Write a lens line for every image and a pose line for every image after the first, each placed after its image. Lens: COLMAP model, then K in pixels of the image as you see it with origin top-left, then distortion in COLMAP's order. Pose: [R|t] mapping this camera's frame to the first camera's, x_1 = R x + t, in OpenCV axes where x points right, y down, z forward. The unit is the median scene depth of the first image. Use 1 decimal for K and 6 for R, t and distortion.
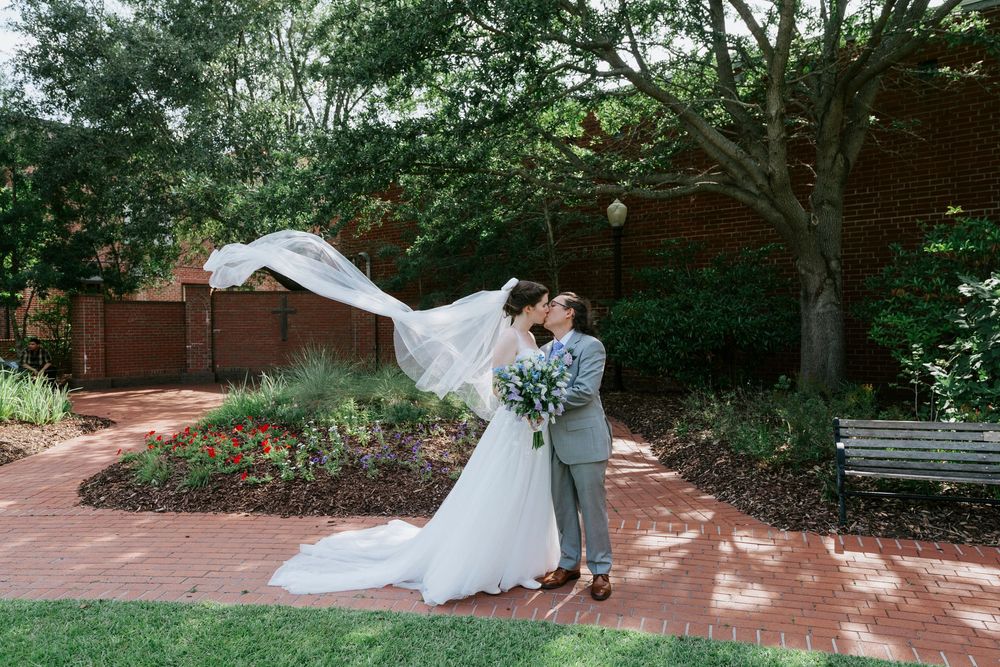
lens RADIAL K [[662.4, 0, 500.0], [0, 662.4, 333.5], [0, 0, 1]] dist [-0.001612, -0.000322]
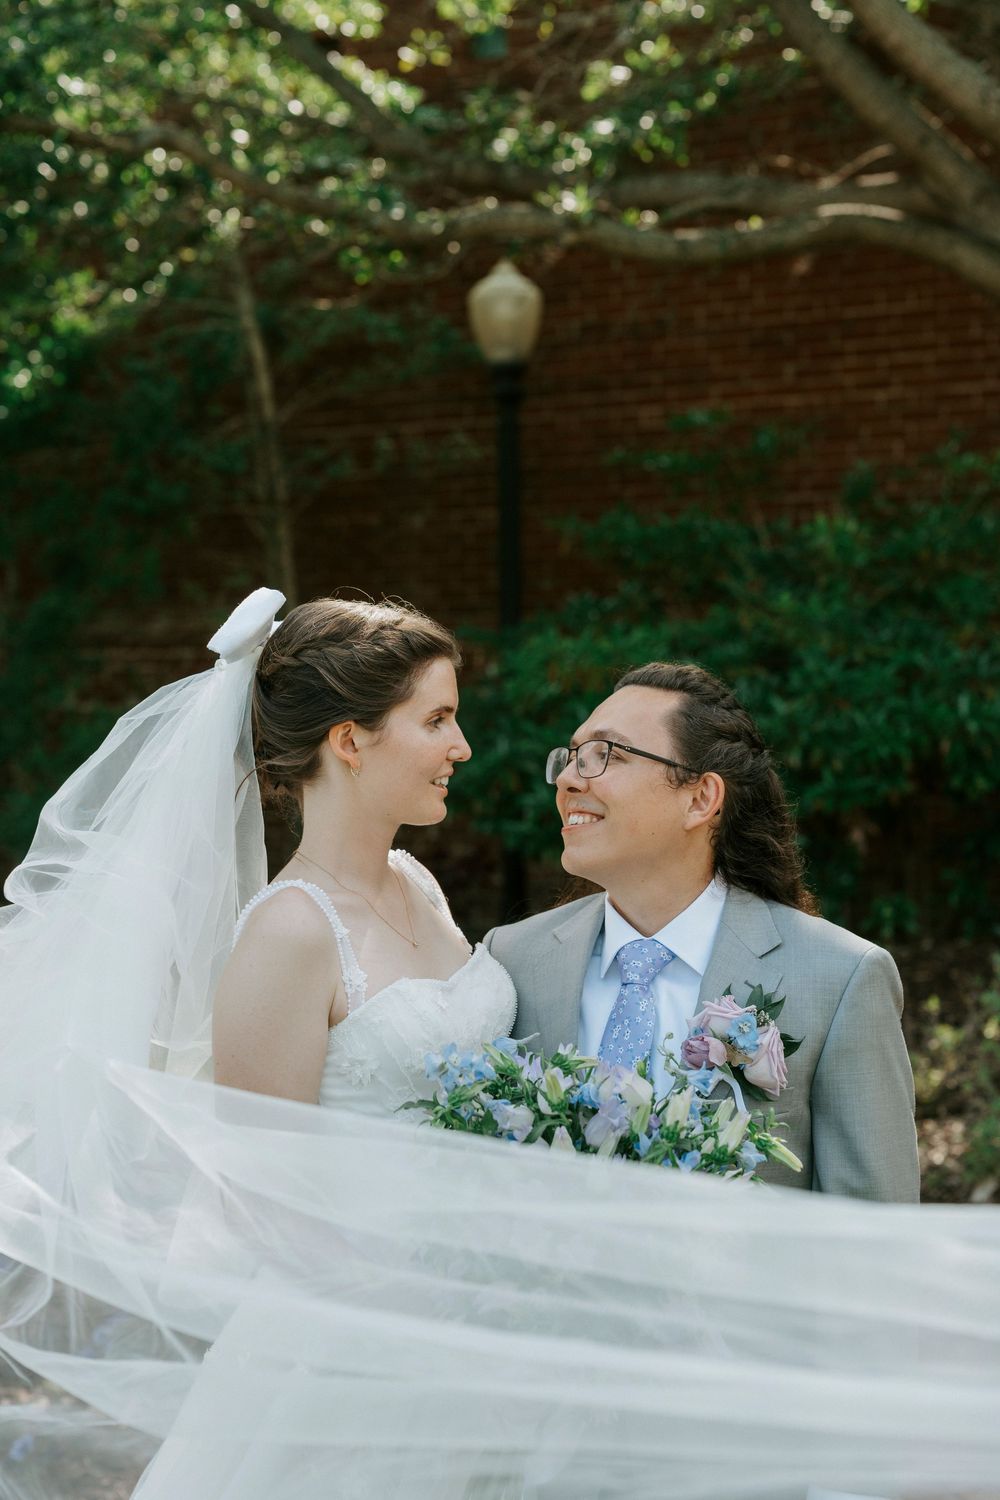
lens RADIAL K [[2183.4, 0, 500.0], [0, 2183.4, 750.0], [0, 0, 1]] dist [0.020986, 0.044424]
pose [[0.978629, -0.008964, 0.205438, -0.023048], [0.005636, 0.999843, 0.016779, -0.016998], [-0.205557, -0.015262, 0.978526, 0.124990]]
